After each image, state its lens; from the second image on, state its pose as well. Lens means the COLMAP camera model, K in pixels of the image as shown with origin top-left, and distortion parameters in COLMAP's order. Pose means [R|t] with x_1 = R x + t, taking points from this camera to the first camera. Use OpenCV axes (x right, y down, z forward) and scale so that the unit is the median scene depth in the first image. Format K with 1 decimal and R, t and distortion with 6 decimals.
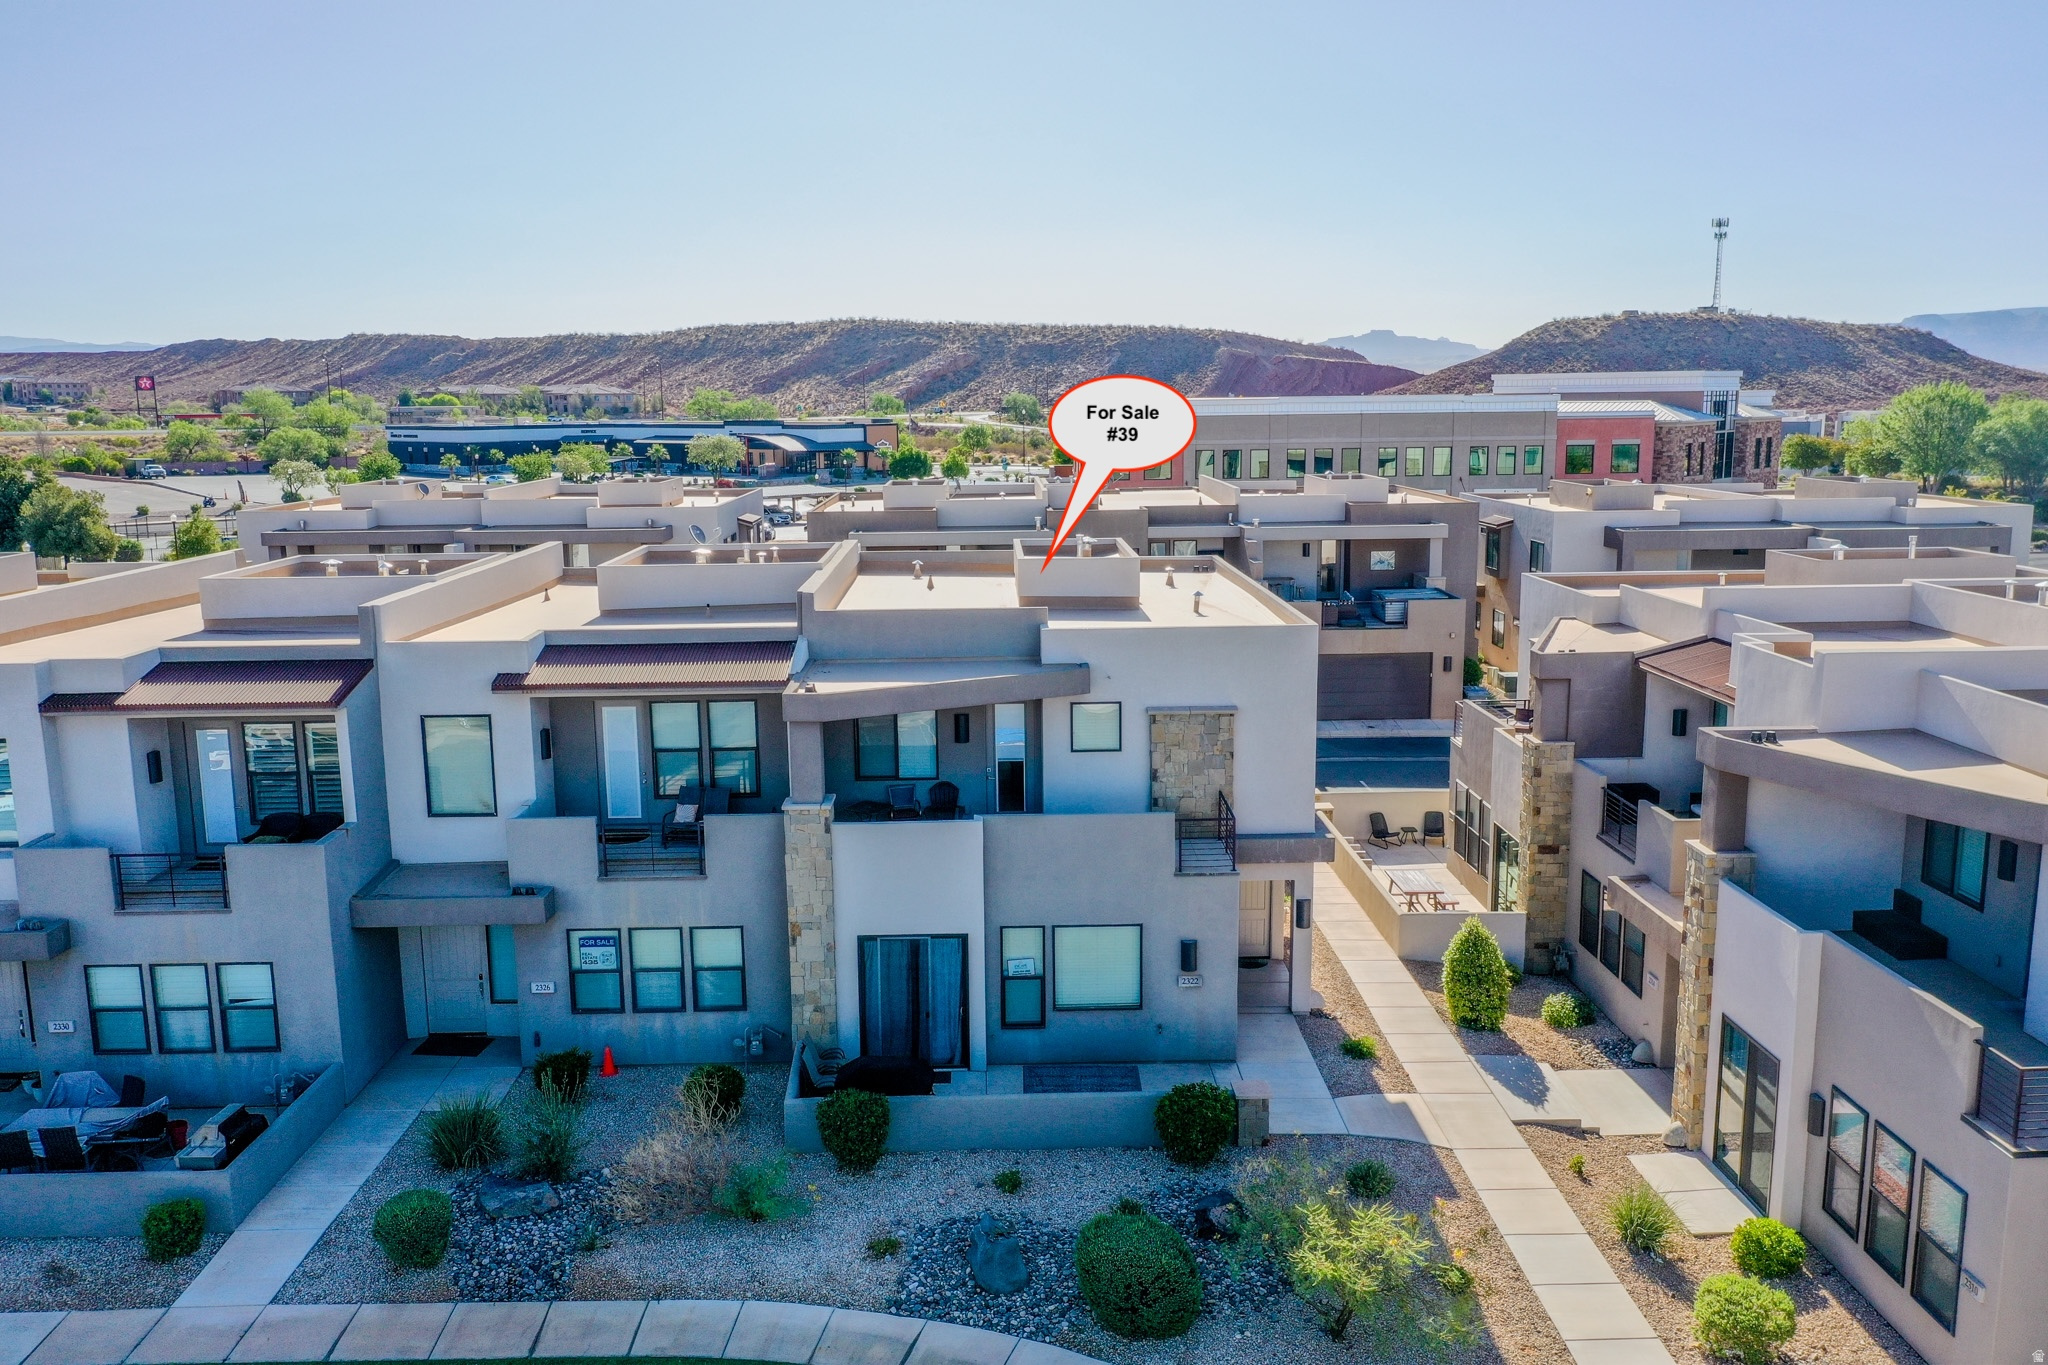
lens RADIAL K [[1602.4, 0, 1023.7], [0, 1602.4, 684.9], [0, 0, 1]] dist [0.006149, -0.003149]
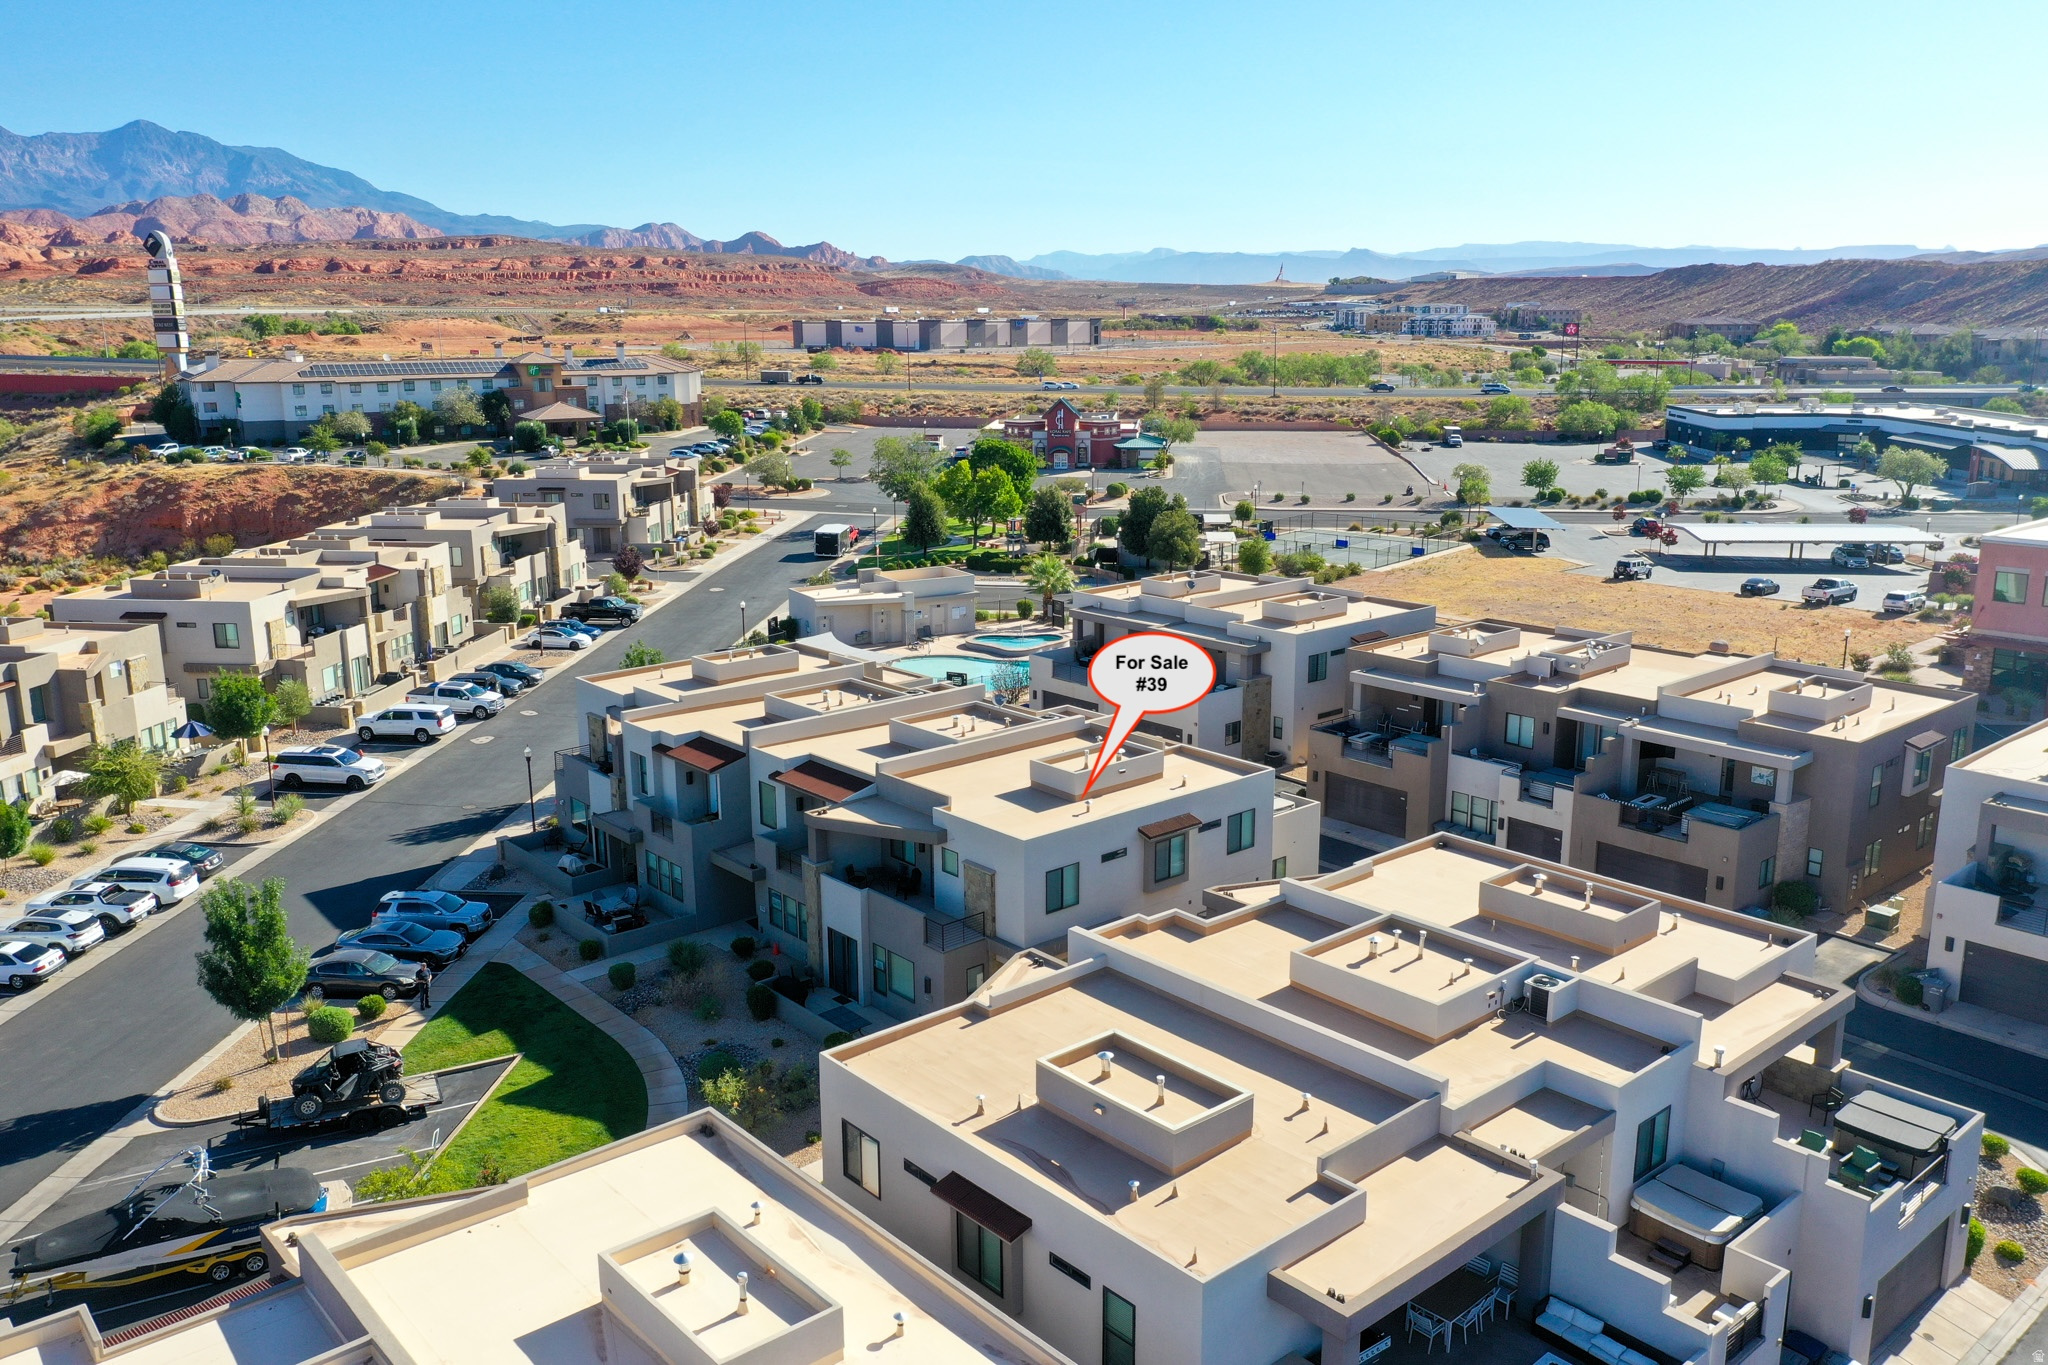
lens RADIAL K [[1602.4, 0, 1022.9], [0, 1602.4, 693.8], [0, 0, 1]] dist [0.006149, -0.003149]
pose [[0.635205, 0.183577, -0.750210, 1.461347], [-0.134885, 0.982782, 0.126279, -0.415070], [0.760474, 0.020979, 0.649029, -0.197457]]
